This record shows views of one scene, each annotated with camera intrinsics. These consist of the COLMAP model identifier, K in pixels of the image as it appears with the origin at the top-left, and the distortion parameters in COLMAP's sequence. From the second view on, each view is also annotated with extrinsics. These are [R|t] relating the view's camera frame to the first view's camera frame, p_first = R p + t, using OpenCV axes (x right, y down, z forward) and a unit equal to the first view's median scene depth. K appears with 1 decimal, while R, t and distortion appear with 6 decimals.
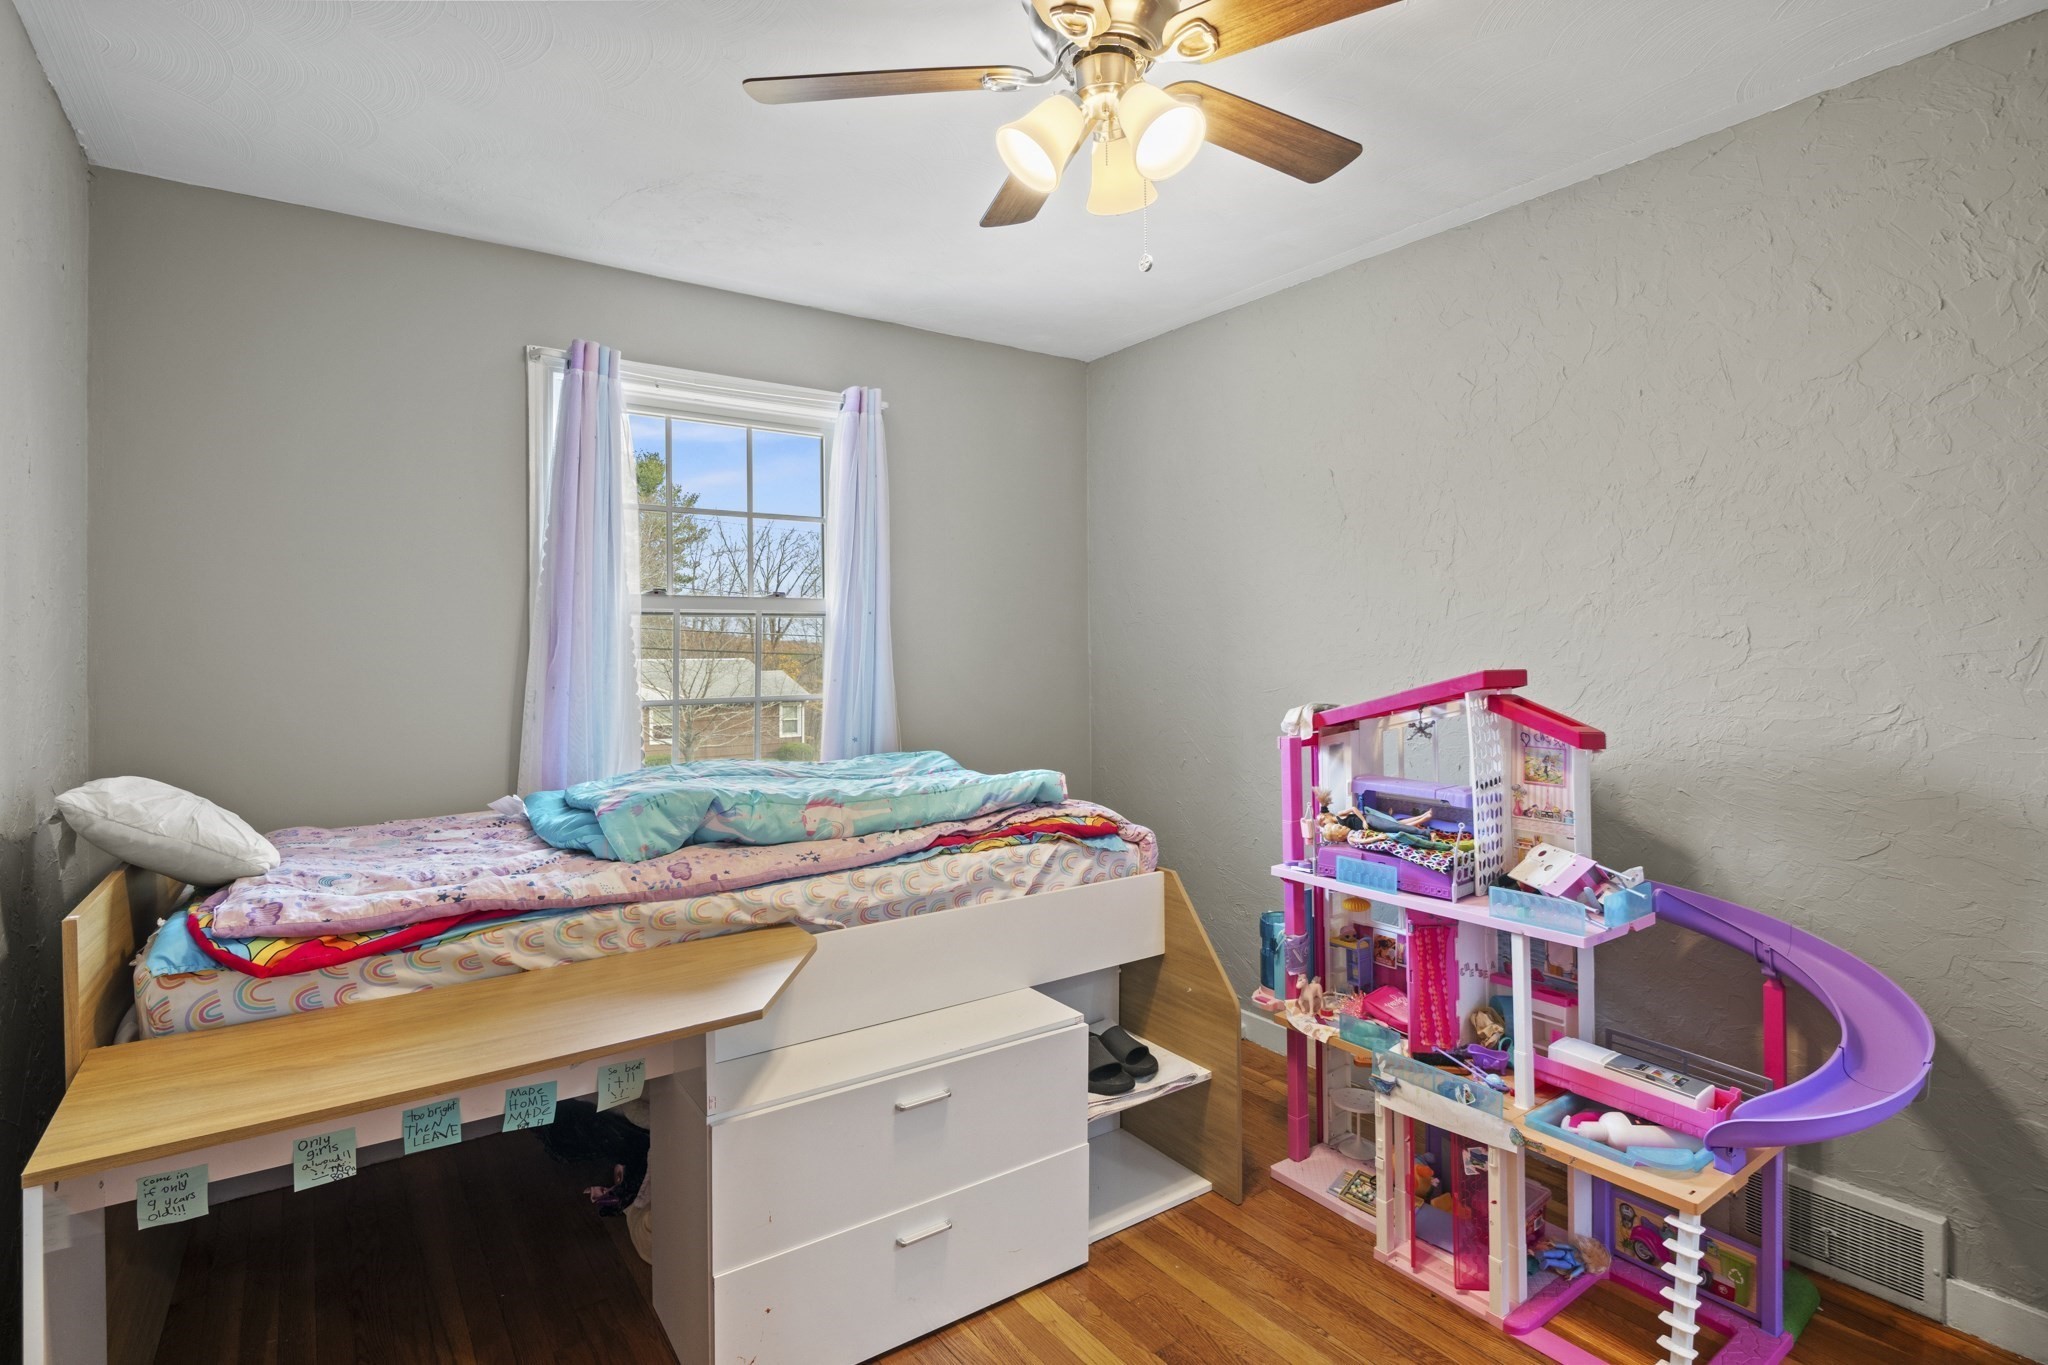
lens RADIAL K [[1002.4, 0, 1017.5], [0, 1002.4, 677.6], [0, 0, 1]] dist [-0.009959, -0.002380]
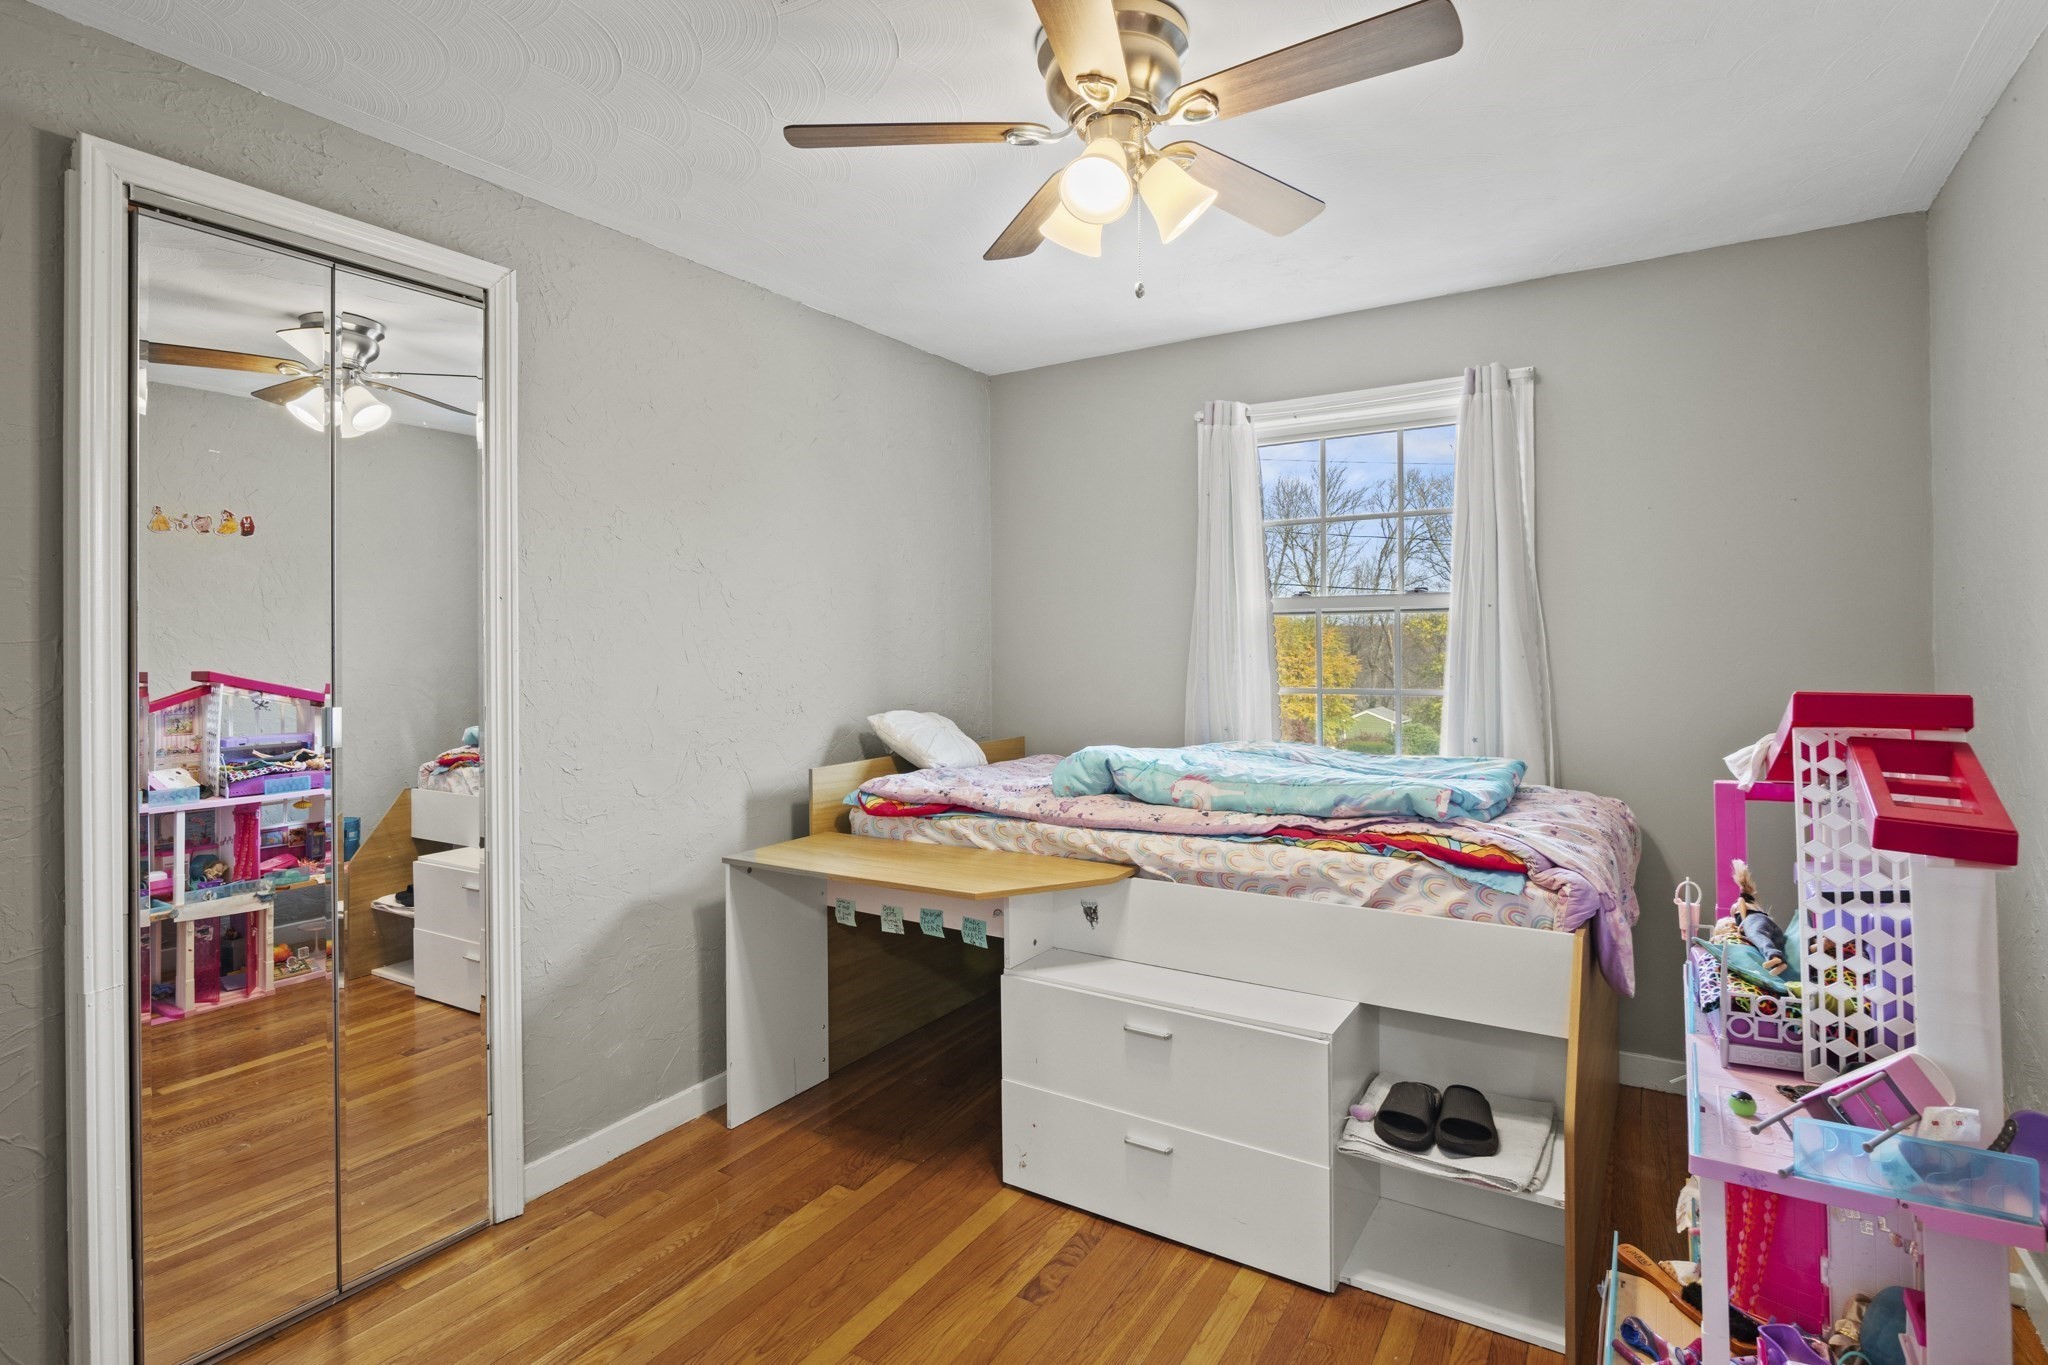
lens RADIAL K [[1002.4, 0, 1014.6], [0, 1002.4, 675.9], [0, 0, 1]] dist [-0.009959, -0.002380]
pose [[0.384598, 0.035014, -0.922420, 0.823326], [-0.023047, 0.999333, 0.028324, -0.023610], [0.922796, 0.010366, 0.385149, 0.355608]]
